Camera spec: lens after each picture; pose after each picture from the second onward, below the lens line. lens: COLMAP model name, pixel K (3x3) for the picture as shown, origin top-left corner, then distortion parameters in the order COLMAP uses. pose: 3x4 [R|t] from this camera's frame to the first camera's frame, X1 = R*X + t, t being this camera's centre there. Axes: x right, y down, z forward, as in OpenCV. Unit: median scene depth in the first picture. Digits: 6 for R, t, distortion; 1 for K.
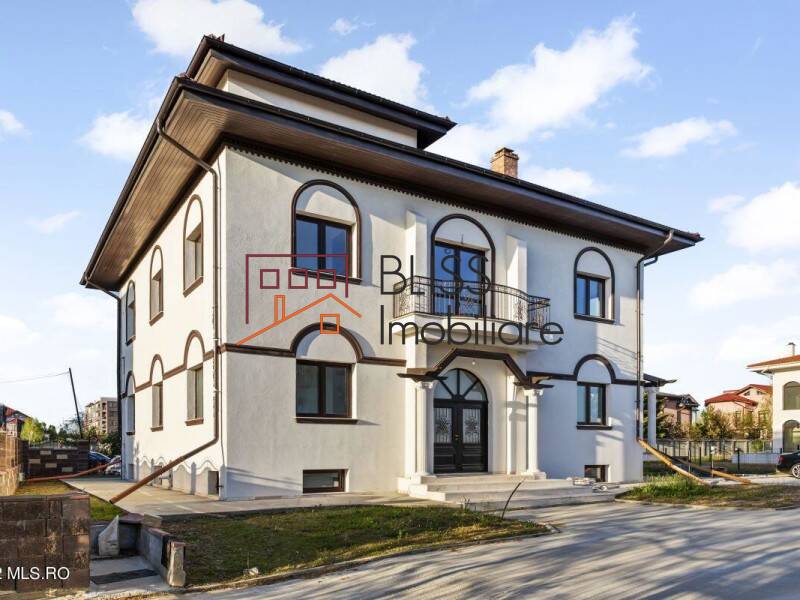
lens RADIAL K [[611.9, 0, 400.0], [0, 611.9, 300.0], [0, 0, 1]] dist [-0.009483, -0.003654]
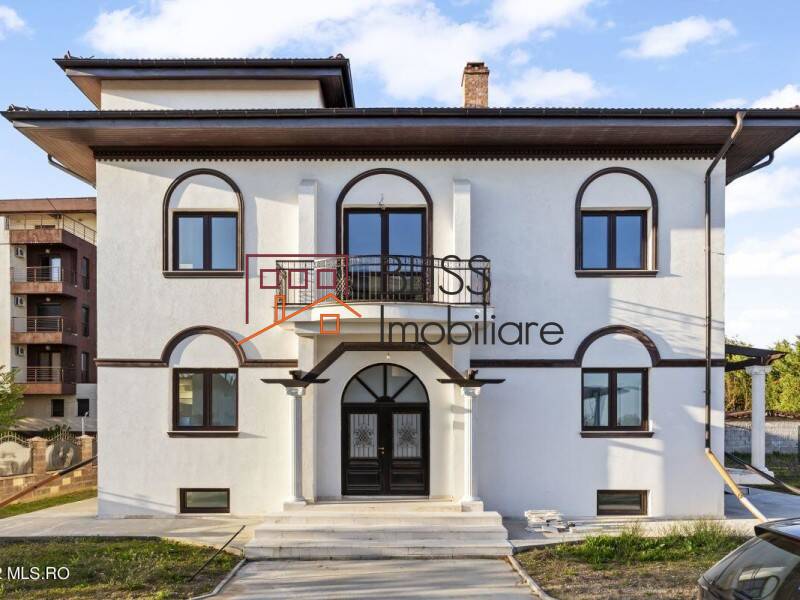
lens RADIAL K [[611.9, 0, 400.0], [0, 611.9, 300.0], [0, 0, 1]] dist [-0.009483, -0.003654]
pose [[0.843646, -0.111340, -0.525228, 0.544152], [0.130631, 0.991431, -0.000342, 0.033560], [0.520765, -0.068323, 0.850962, 0.345155]]
